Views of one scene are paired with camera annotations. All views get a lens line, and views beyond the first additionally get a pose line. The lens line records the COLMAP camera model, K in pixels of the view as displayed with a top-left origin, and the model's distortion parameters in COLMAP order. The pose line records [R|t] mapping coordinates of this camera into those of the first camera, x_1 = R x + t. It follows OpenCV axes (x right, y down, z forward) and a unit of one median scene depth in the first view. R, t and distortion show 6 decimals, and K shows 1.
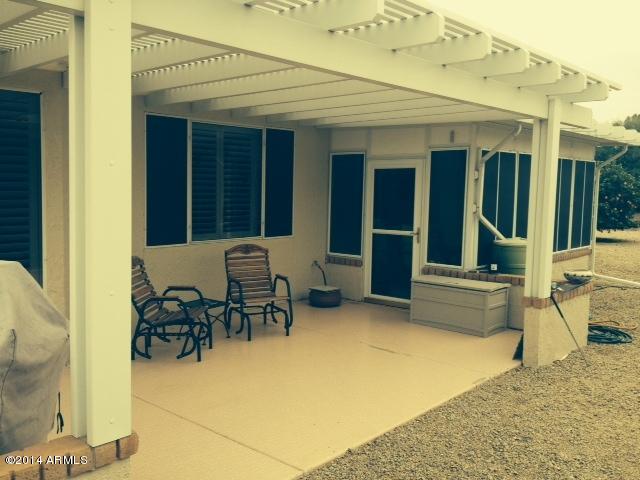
lens RADIAL K [[603.6, 0, 320.0], [0, 603.6, 240.0], [0, 0, 1]] dist [0.130576, -0.292427]
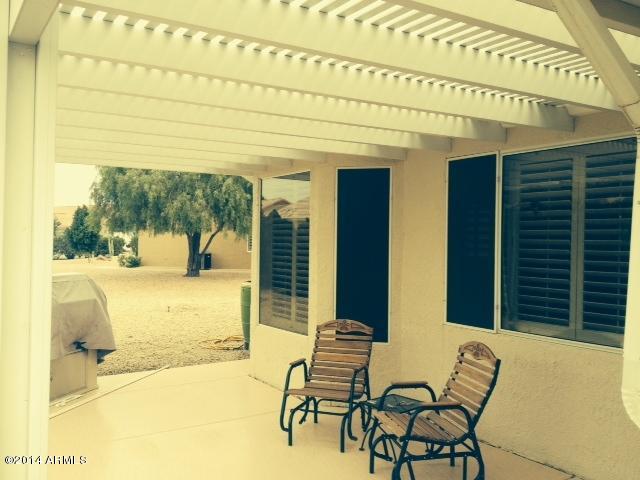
lens RADIAL K [[603.6, 0, 320.0], [0, 603.6, 240.0], [0, 0, 1]] dist [0.130576, -0.292427]
pose [[-0.273419, -0.012520, -0.961814, 0.513467], [-0.098967, 0.994975, 0.015182, -0.089155], [0.956790, 0.099339, -0.273284, 1.001678]]
